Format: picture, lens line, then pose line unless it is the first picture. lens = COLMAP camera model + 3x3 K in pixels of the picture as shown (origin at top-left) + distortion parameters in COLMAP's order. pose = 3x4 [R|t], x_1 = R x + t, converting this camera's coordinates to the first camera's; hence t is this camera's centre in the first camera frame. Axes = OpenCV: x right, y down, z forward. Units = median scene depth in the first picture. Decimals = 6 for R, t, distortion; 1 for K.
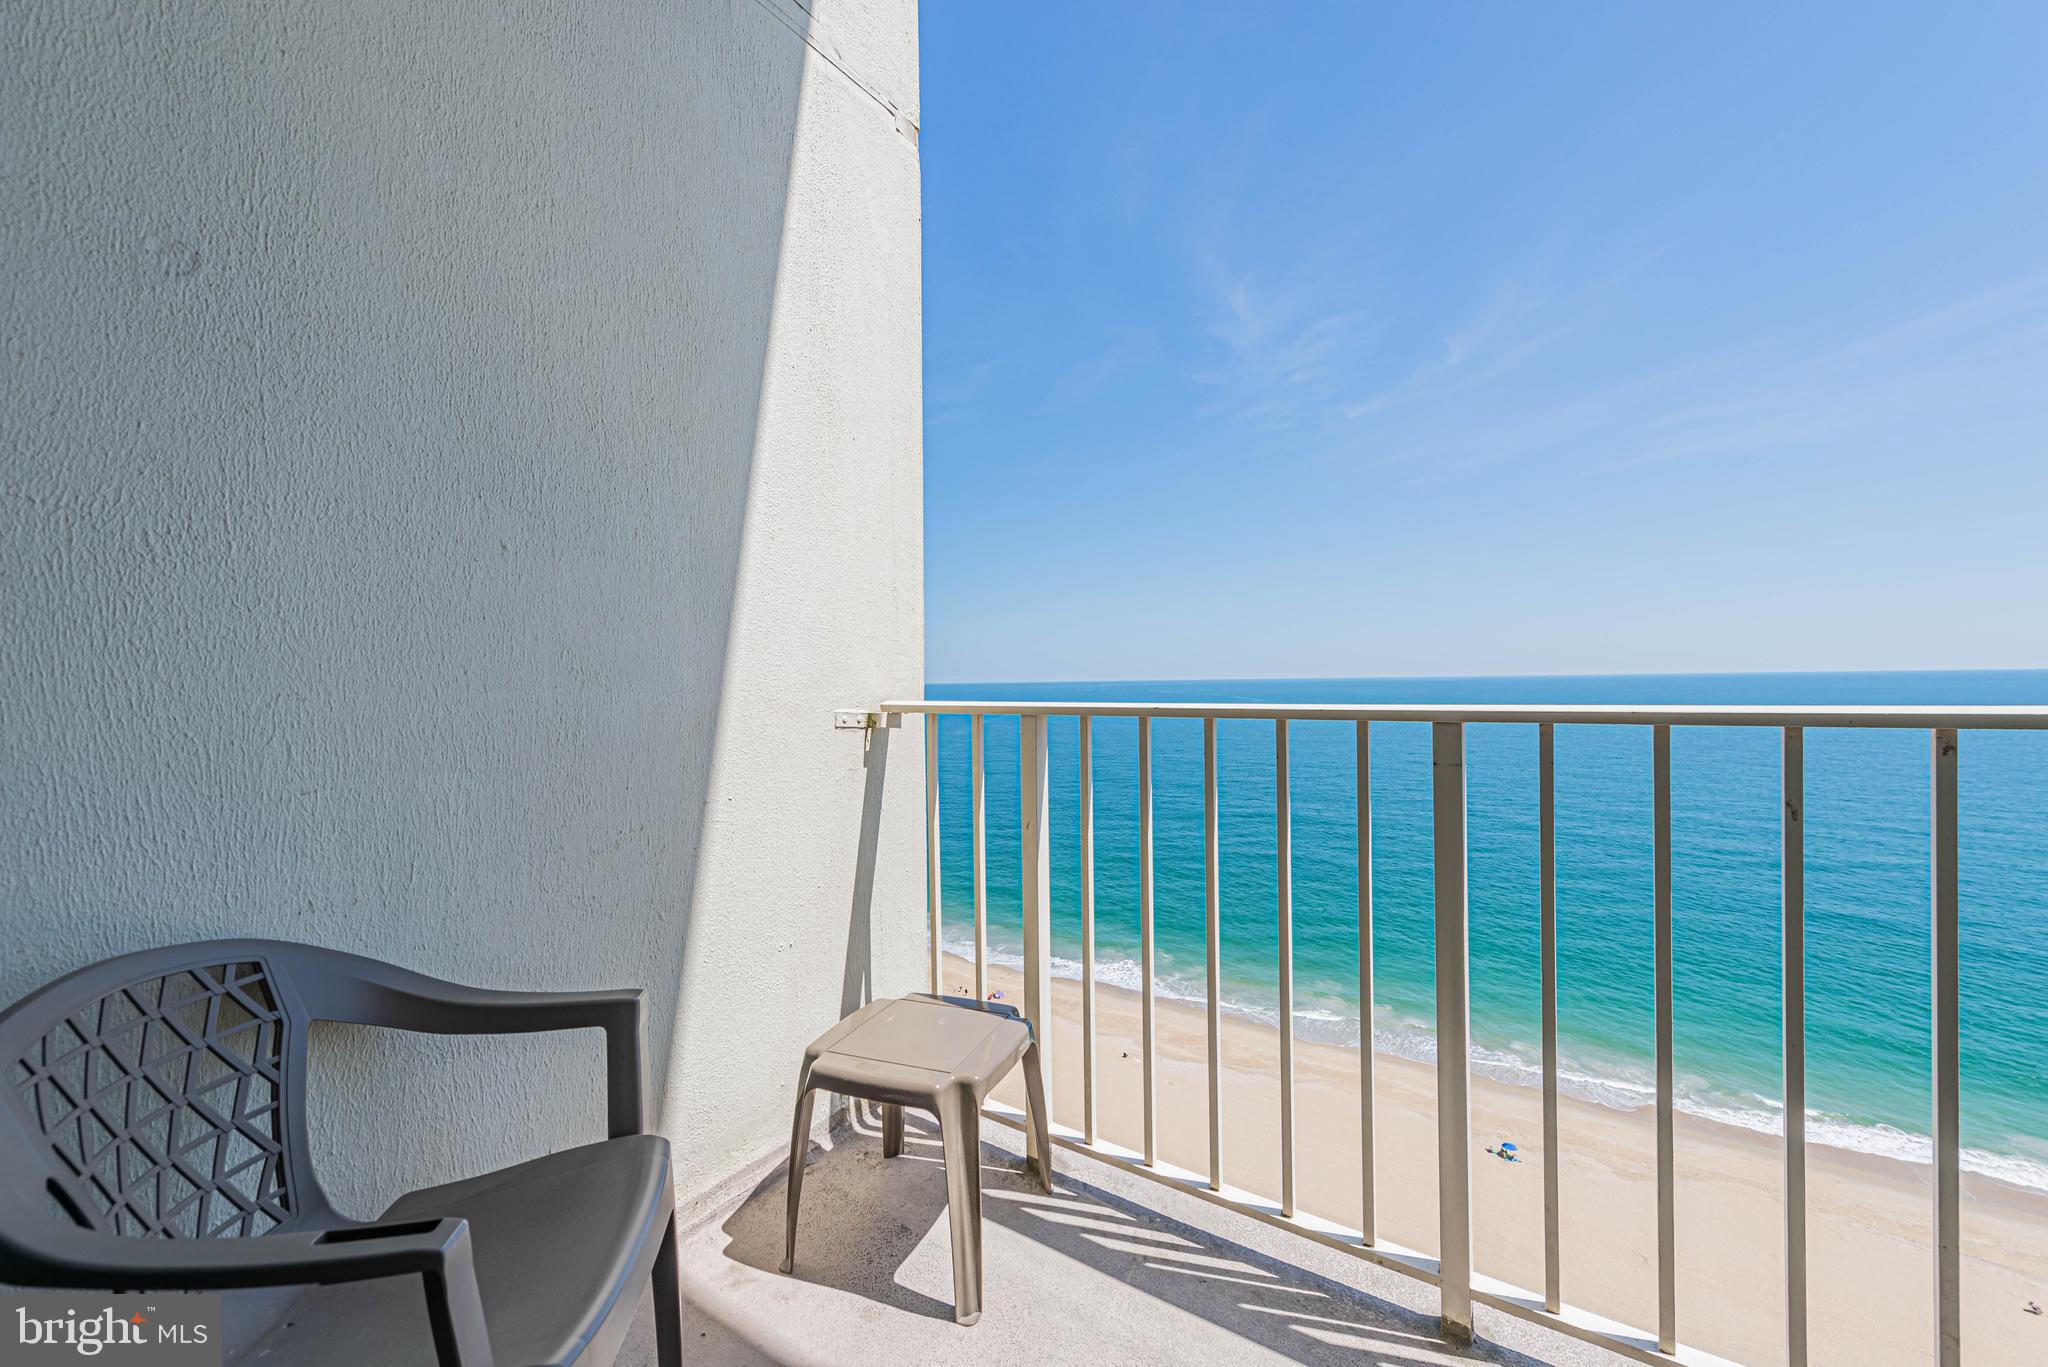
lens RADIAL K [[805.5, 0, 1029.3], [0, 805.5, 689.9], [0, 0, 1]] dist [0.011674, -0.003622]
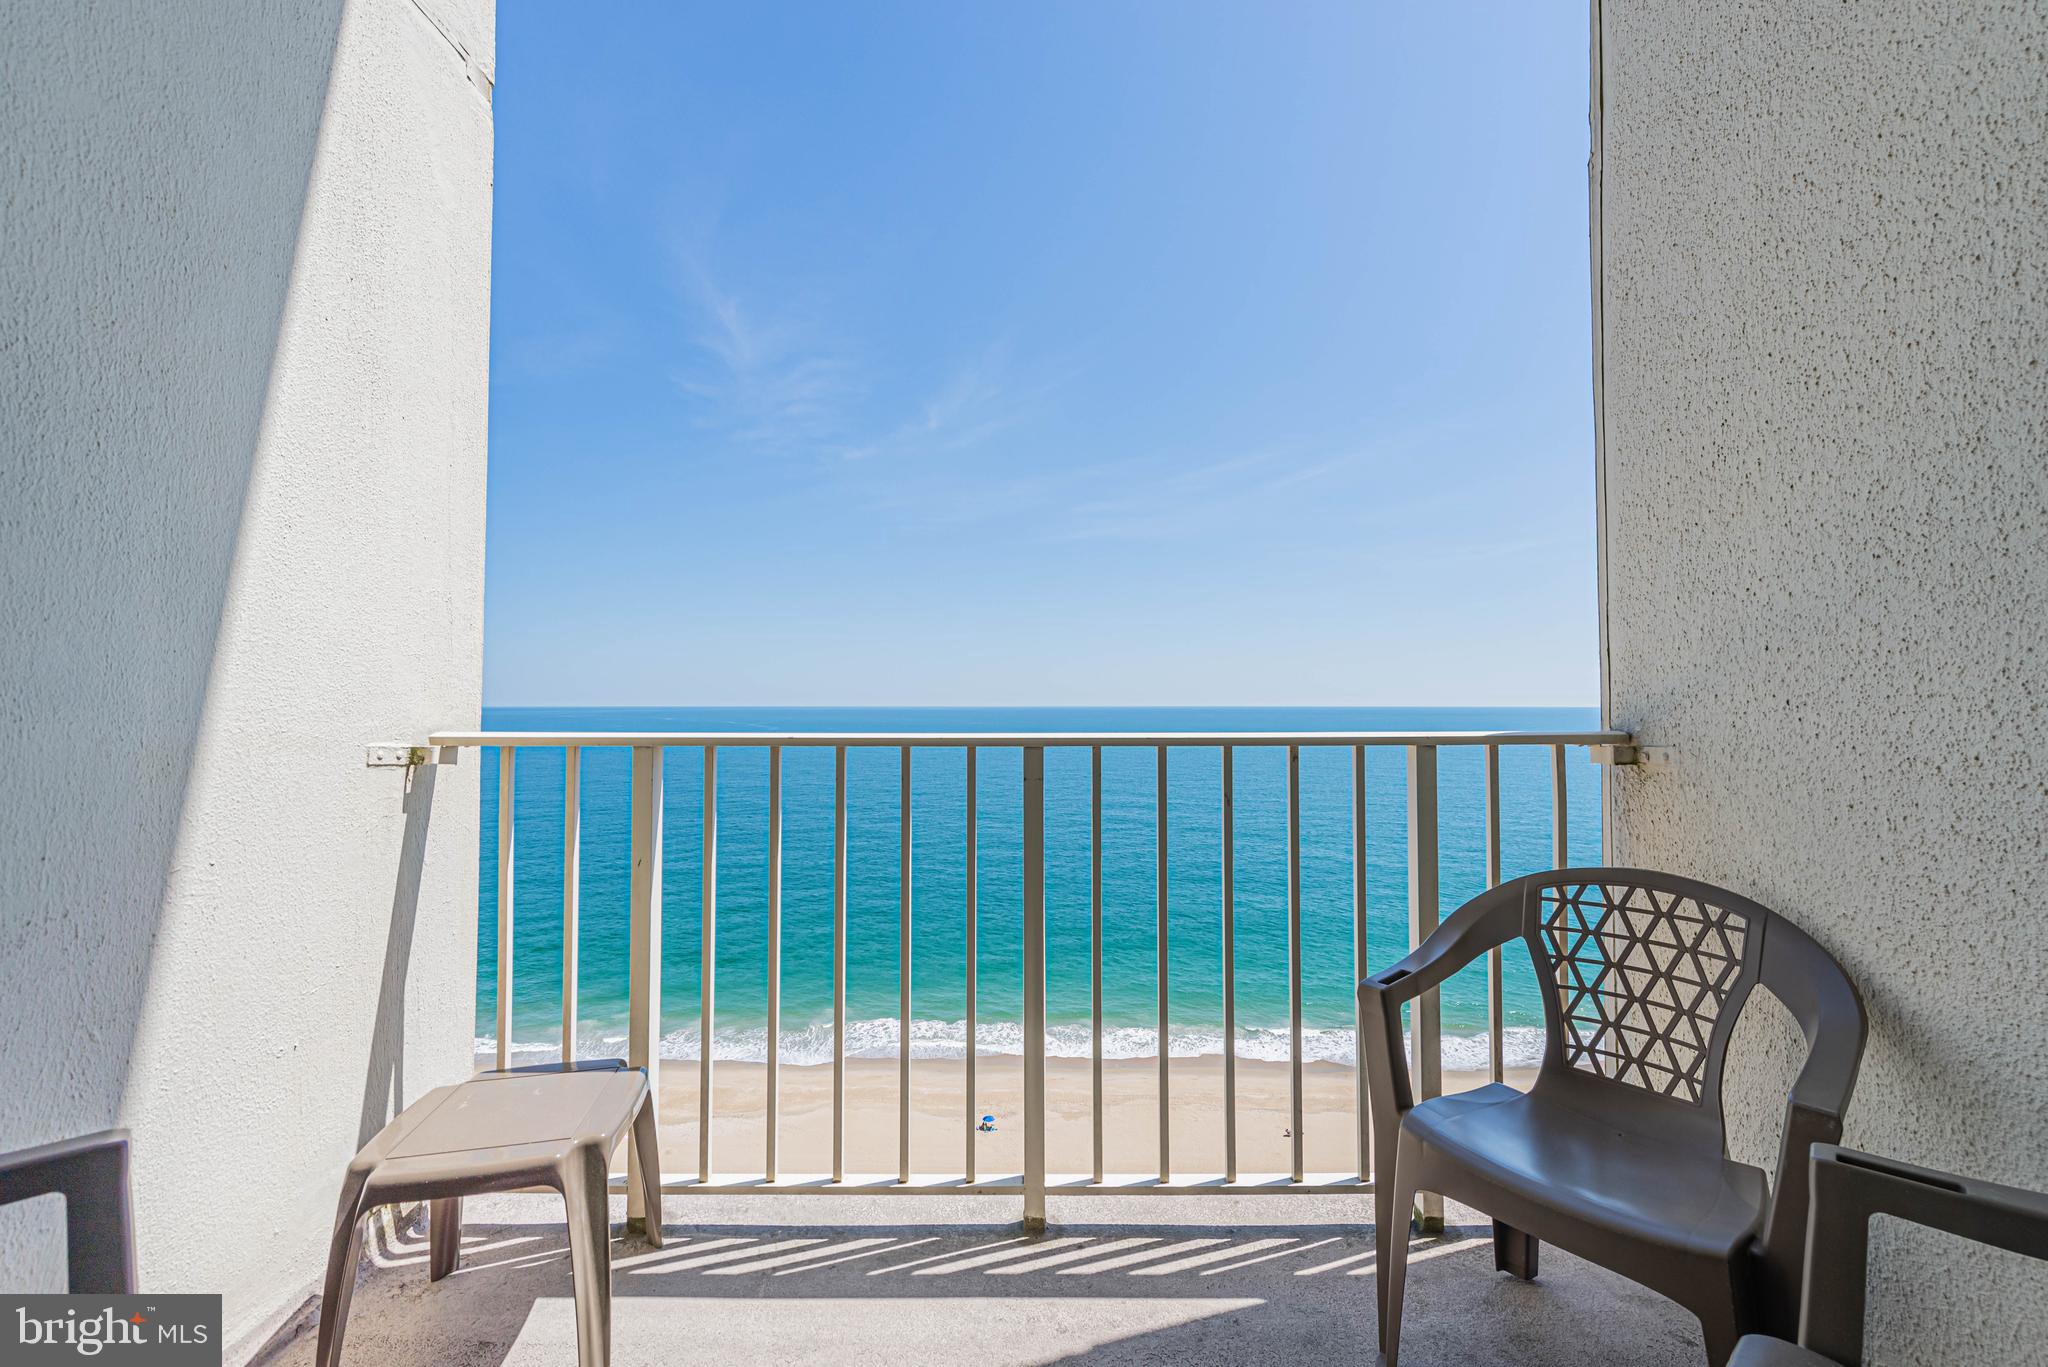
lens RADIAL K [[805.5, 0, 1036.4], [0, 805.5, 690.3], [0, 0, 1]] dist [0.011674, -0.003622]
pose [[0.831721, 0.023596, 0.554691, -0.165509], [-0.004542, 0.999352, -0.035701, -0.003749], [-0.555175, 0.027174, 0.831290, -0.067728]]
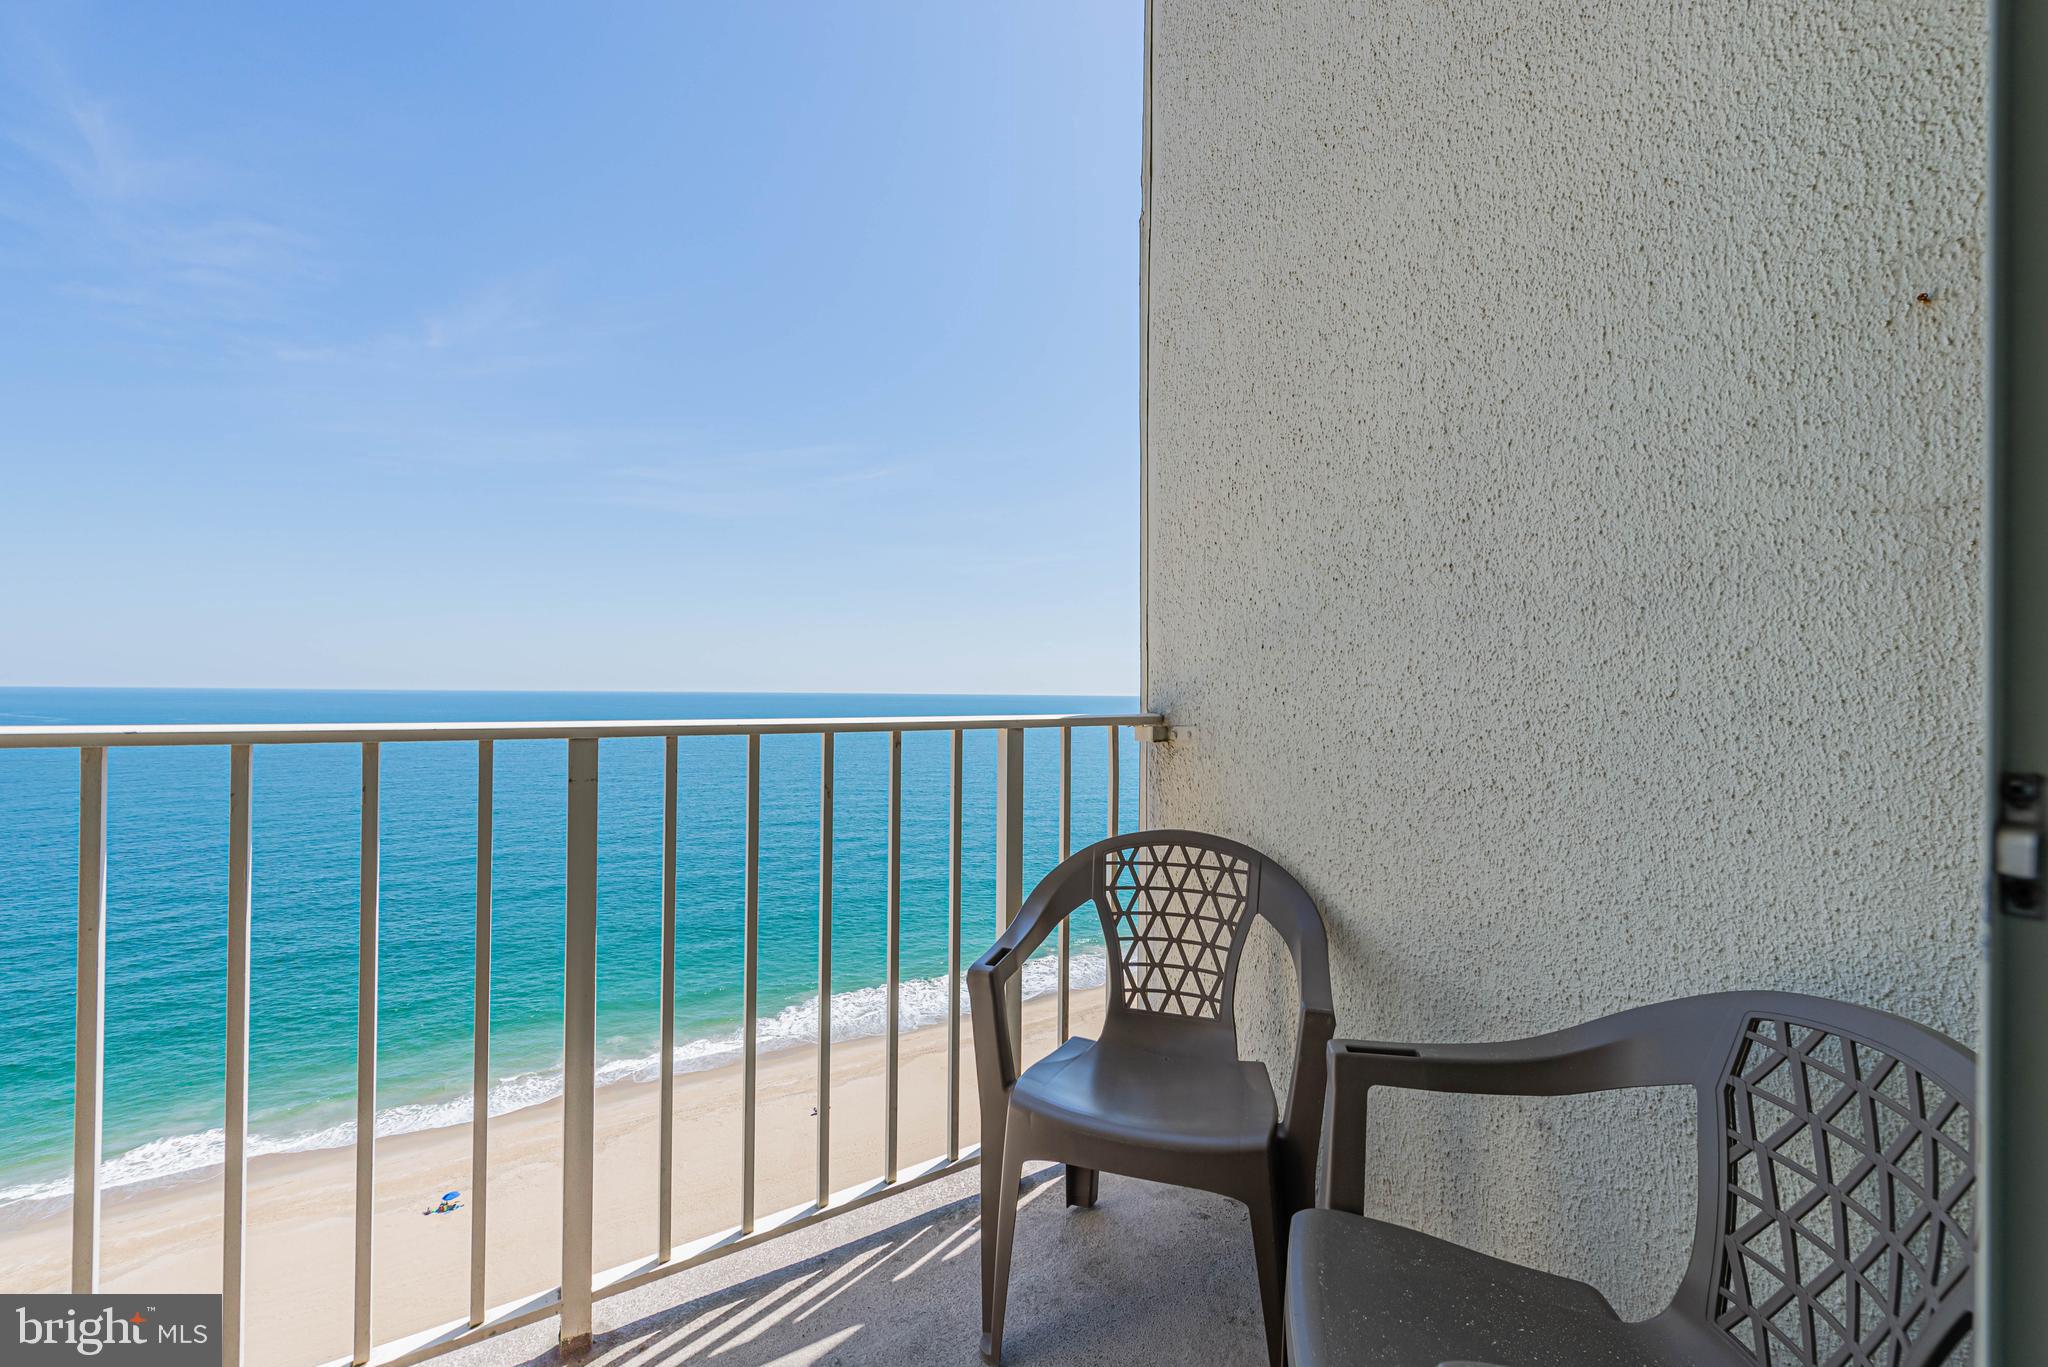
lens RADIAL K [[805.5, 0, 1039.2], [0, 805.5, 689.8], [0, 0, 1]] dist [0.011674, -0.003622]
pose [[0.408054, 0.021307, 0.912709, -0.146395], [-0.003281, 0.999755, -0.021872, -0.000412], [-0.912952, 0.005930, 0.408024, 0.053409]]
